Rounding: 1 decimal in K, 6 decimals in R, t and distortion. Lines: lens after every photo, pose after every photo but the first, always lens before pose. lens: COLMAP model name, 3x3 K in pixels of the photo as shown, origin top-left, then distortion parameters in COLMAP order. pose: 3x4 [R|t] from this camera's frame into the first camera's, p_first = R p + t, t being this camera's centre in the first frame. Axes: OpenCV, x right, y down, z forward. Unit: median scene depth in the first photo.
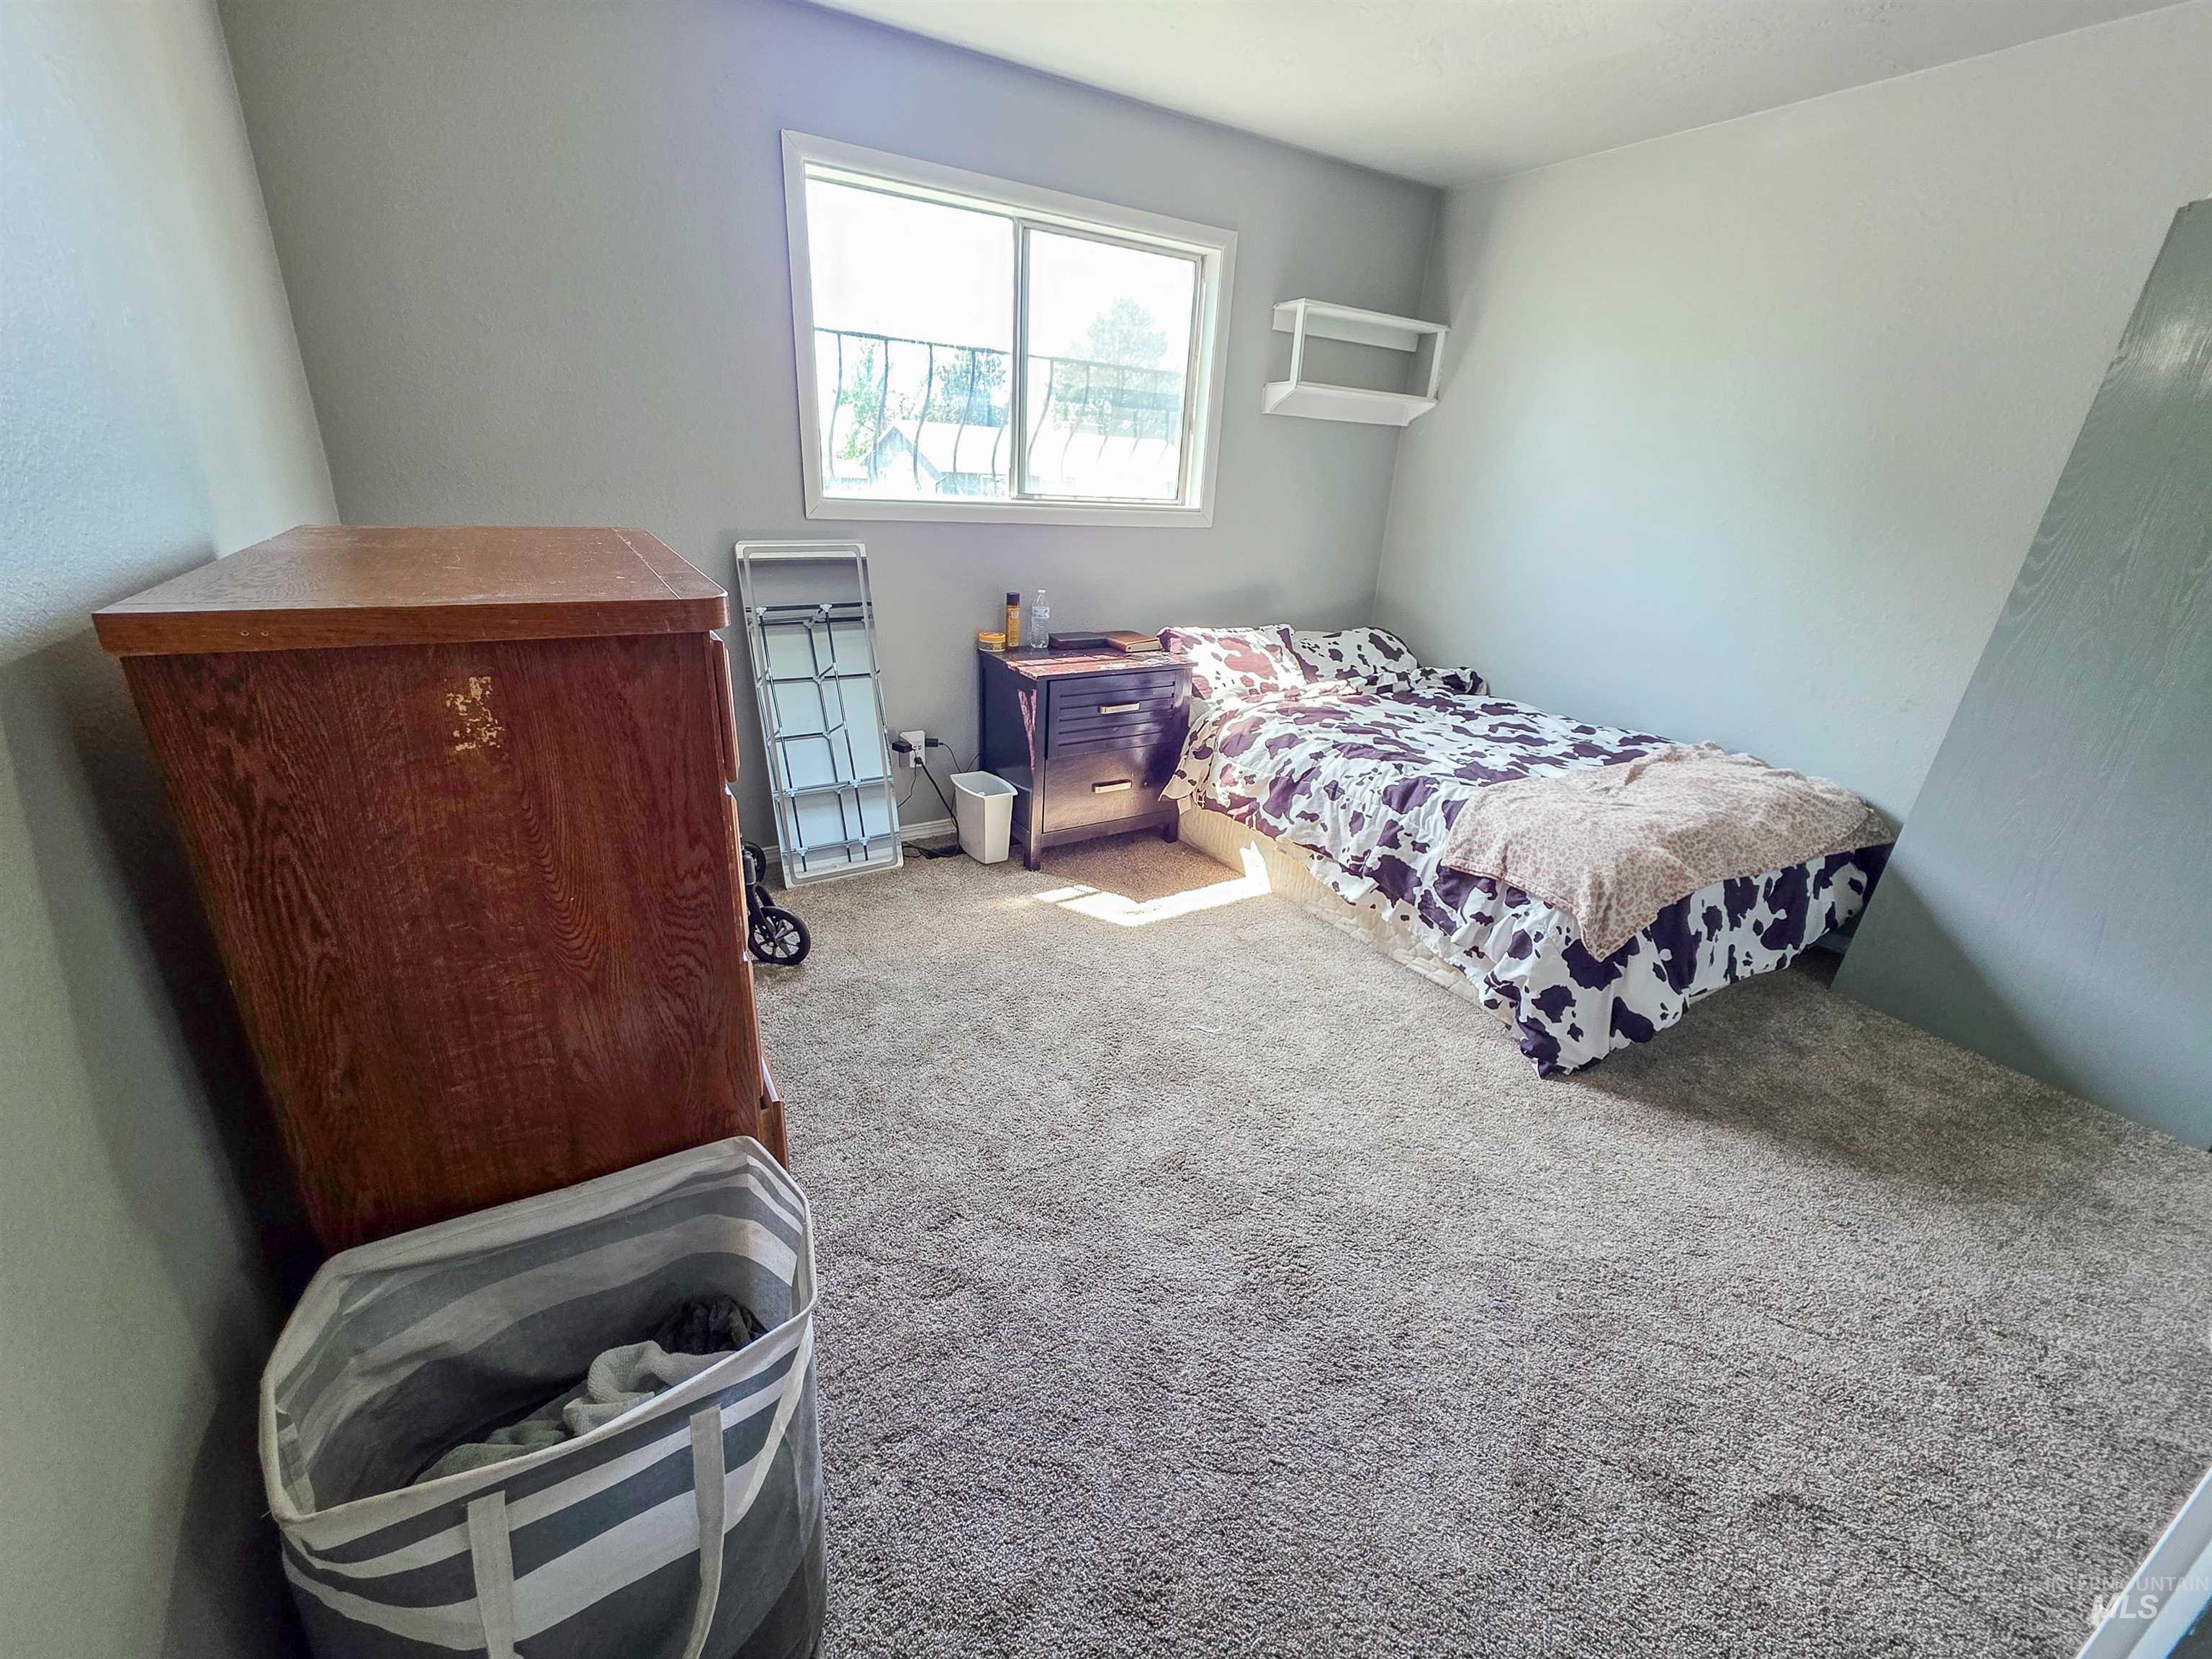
lens RADIAL K [[907.4, 0, 1089.8], [0, 907.4, 826.4], [0, 0, 1]] dist [0.005809, 0.000061]
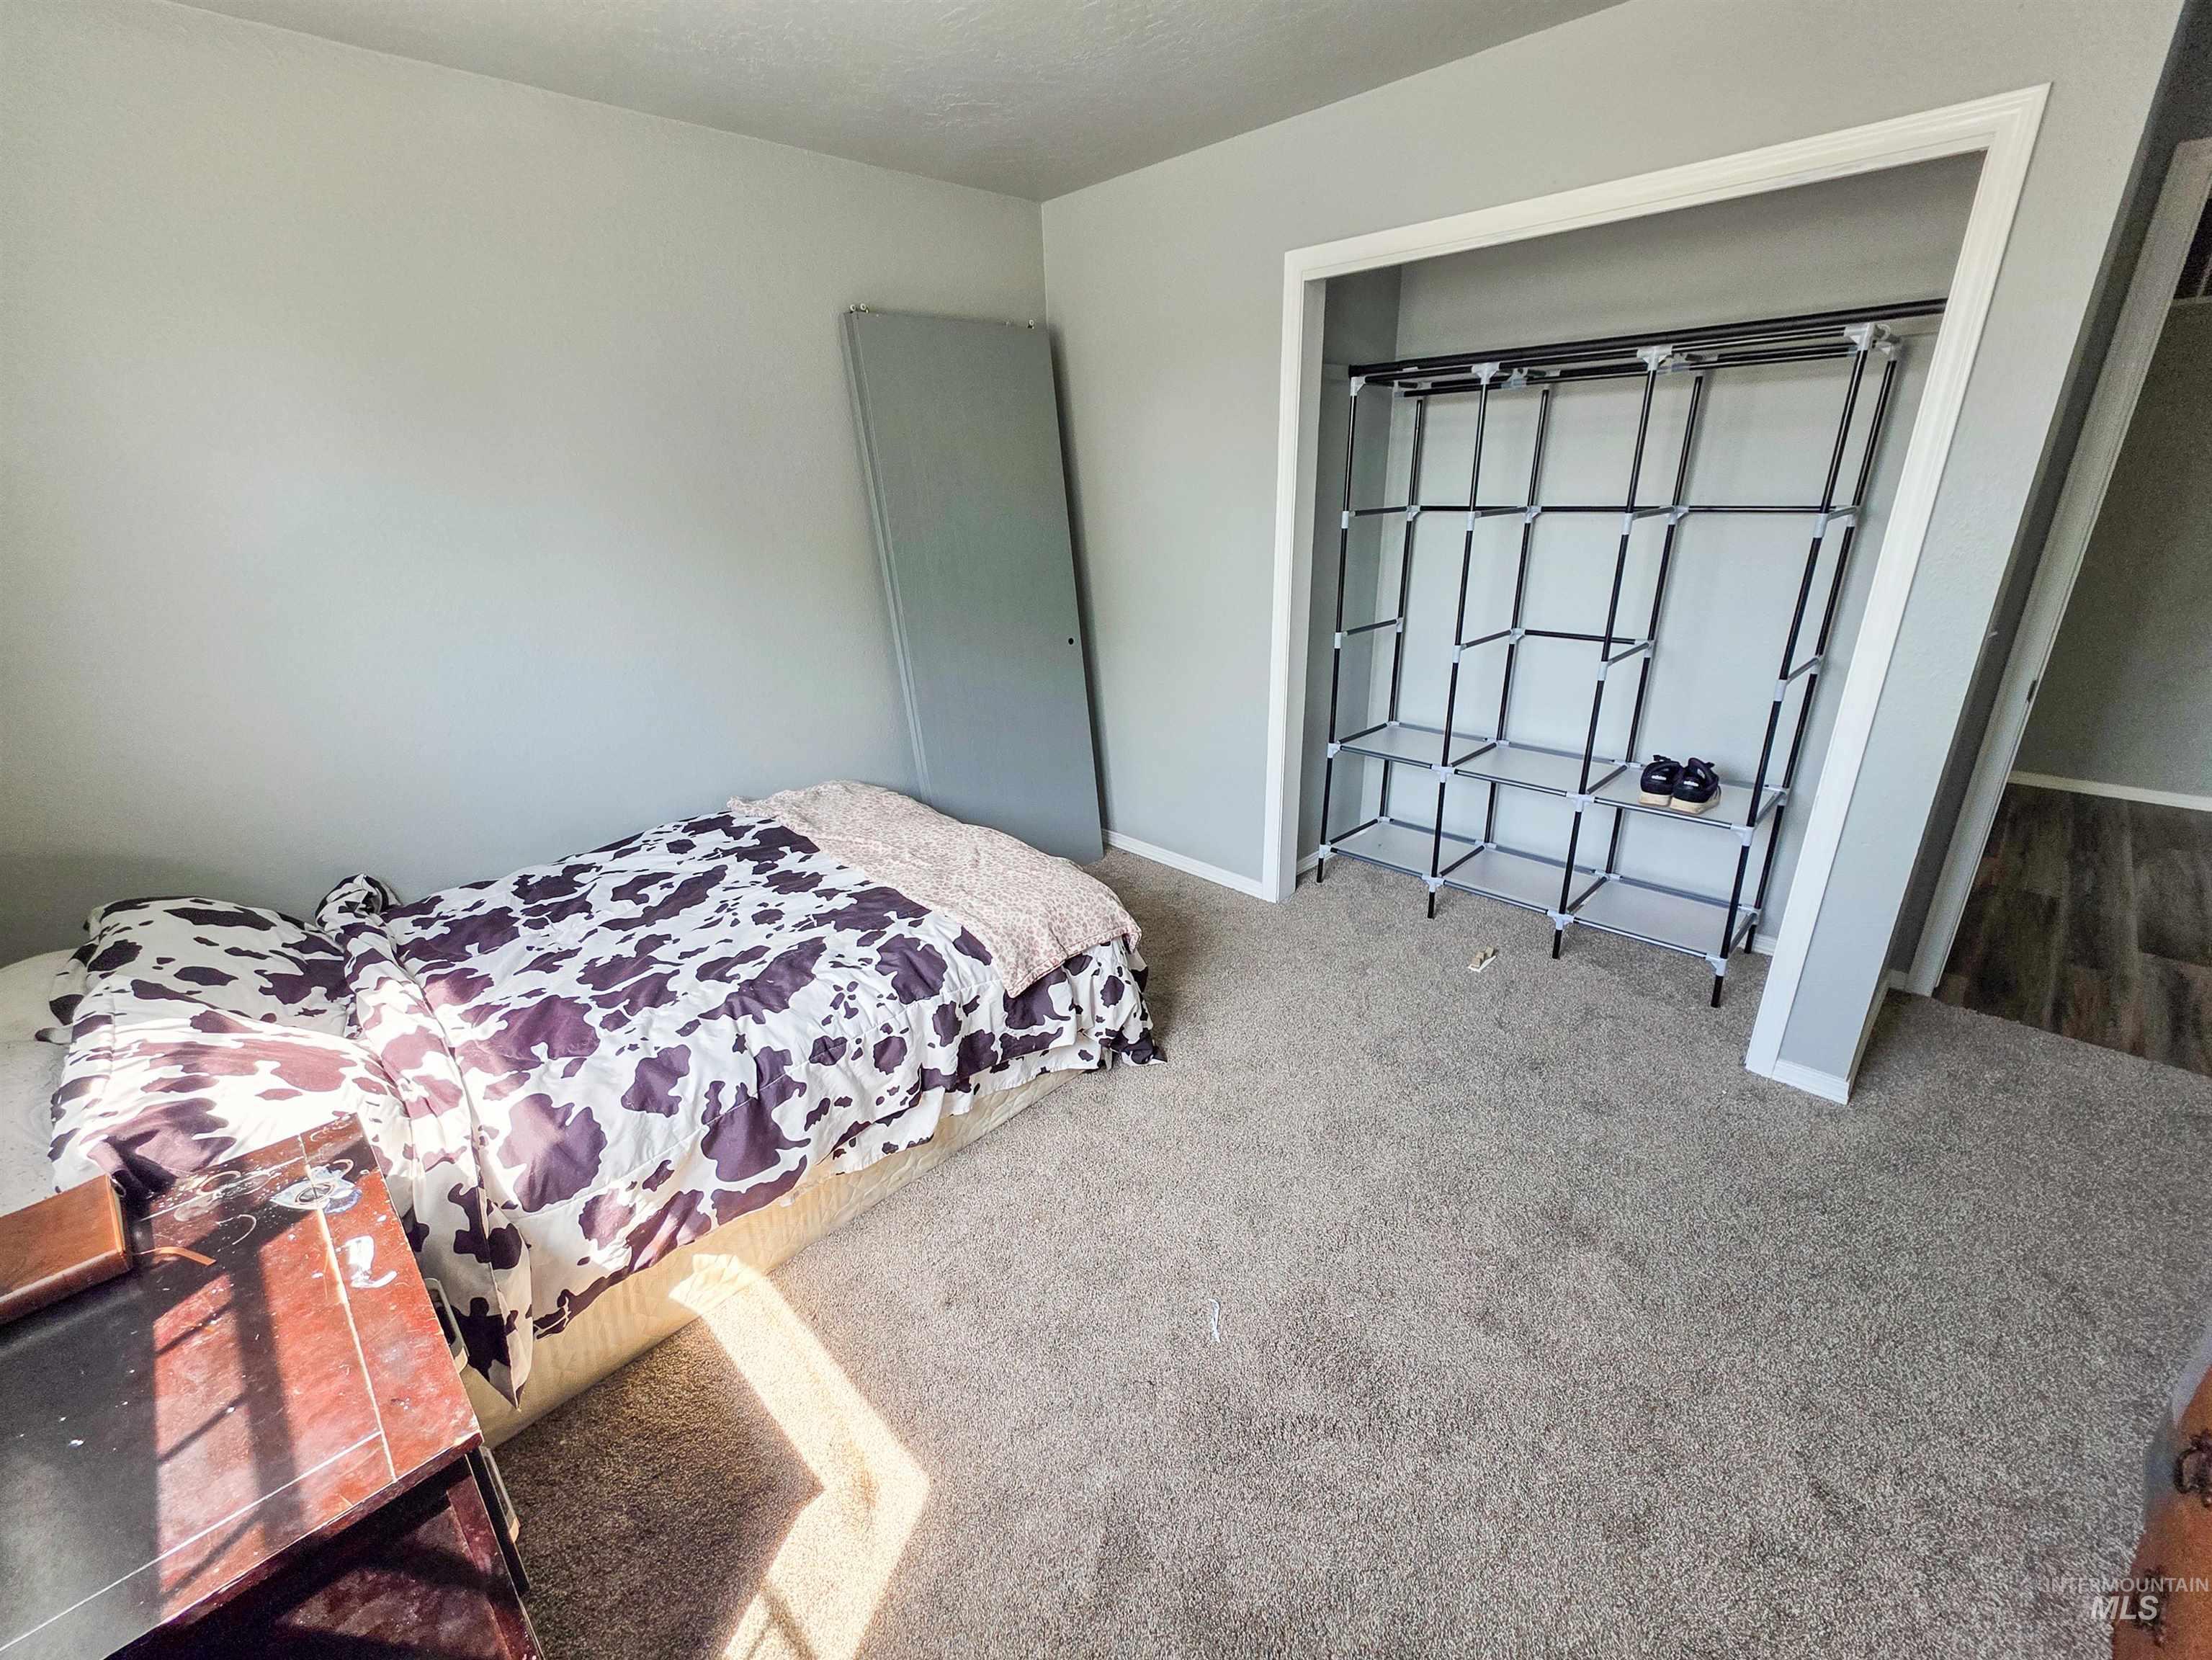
lens RADIAL K [[907.5, 0, 1089.8], [0, 907.5, 826.9], [0, 0, 1]] dist [0.005809, 0.000061]
pose [[-0.224899, -0.384324, 0.895386, -0.295576], [0.377263, 0.812908, 0.443681, -0.388378], [-0.898384, 0.437579, -0.037831, 0.784296]]
